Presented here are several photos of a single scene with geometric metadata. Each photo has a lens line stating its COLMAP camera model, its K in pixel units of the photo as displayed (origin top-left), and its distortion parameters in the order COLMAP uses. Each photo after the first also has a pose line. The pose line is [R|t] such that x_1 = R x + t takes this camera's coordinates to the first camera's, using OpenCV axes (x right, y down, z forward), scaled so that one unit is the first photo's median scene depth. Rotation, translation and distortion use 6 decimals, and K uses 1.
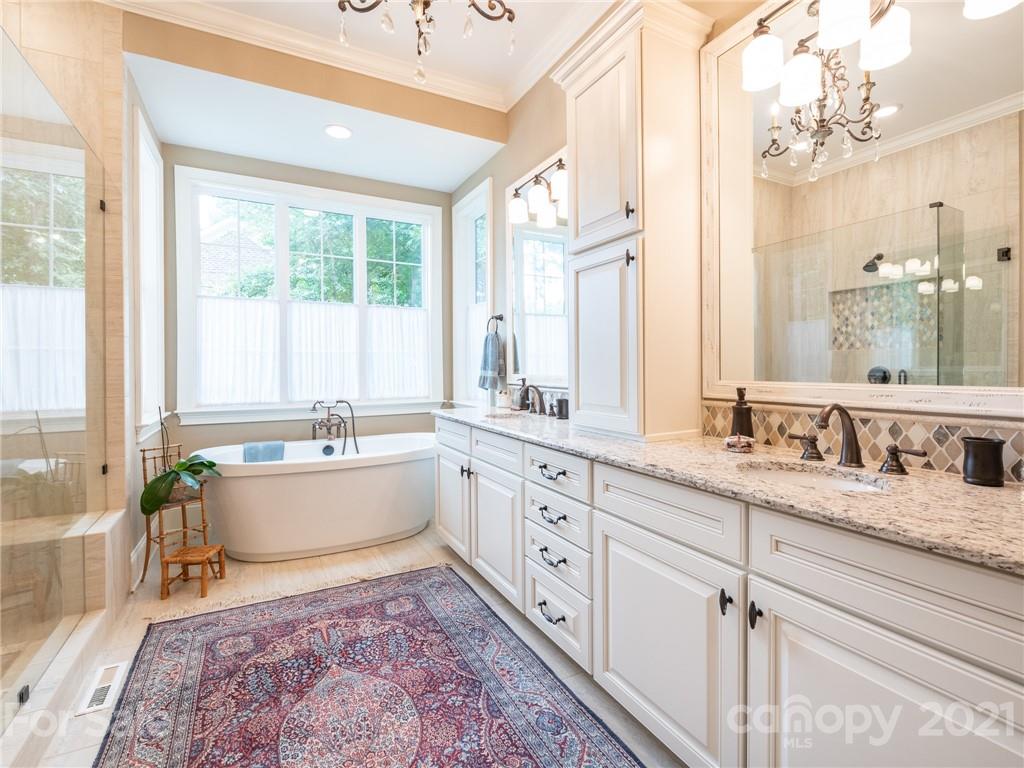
lens RADIAL K [[470.0, 0, 490.1], [0, 470.0, 370.1], [0, 0, 1]] dist [0.008615, -0.005659]
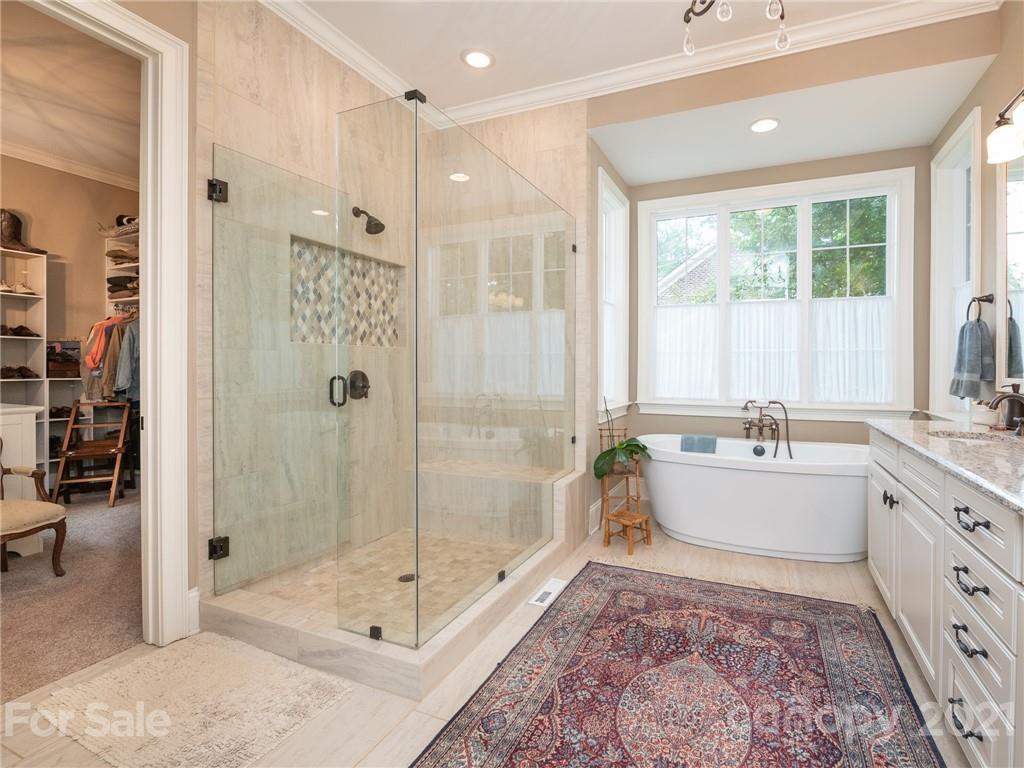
lens RADIAL K [[470.0, 0, 581.2], [0, 470.0, 372.2], [0, 0, 1]] dist [0.008615, -0.005659]
pose [[0.673522, 0.013808, -0.739038, 0.183653], [-0.010011, 0.999904, 0.009559, -0.000928], [0.739099, 0.000960, 0.673596, 0.078960]]
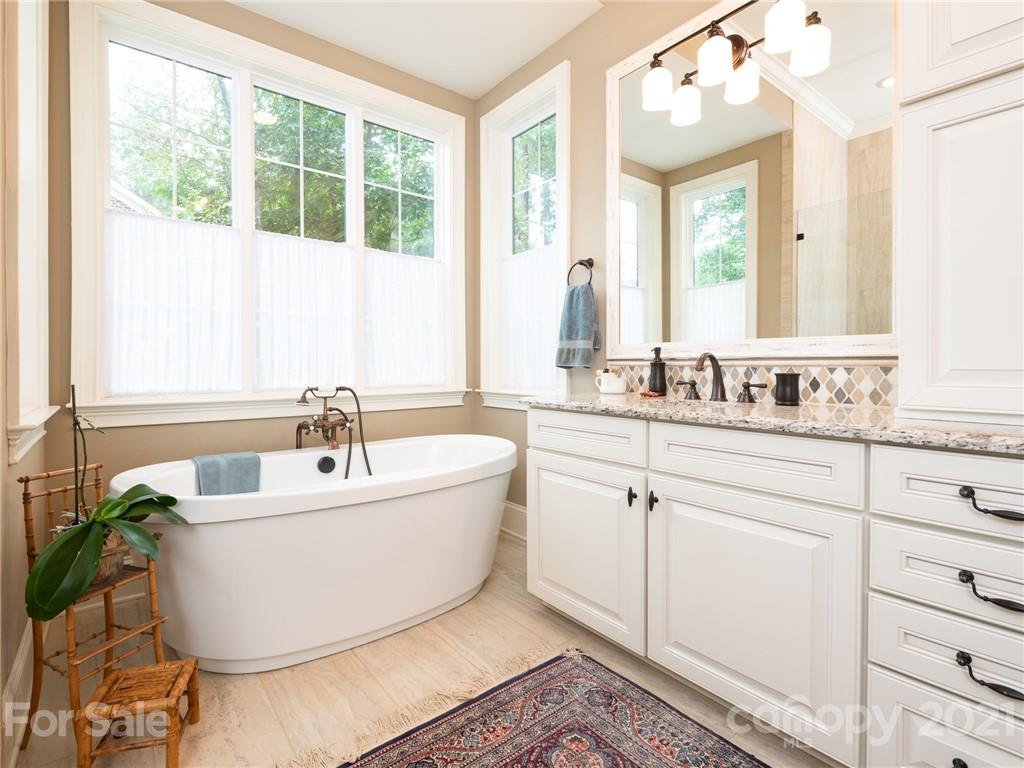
lens RADIAL K [[502.9, 0, 468.5], [0, 502.9, 368.5], [0, 0, 1]] dist [-0.004331, -0.002373]
pose [[0.988461, -0.000263, 0.151475, -0.354810], [0.000167, 1.000000, 0.000649, 0.054891], [-0.151476, -0.000616, 0.988461, 0.415234]]
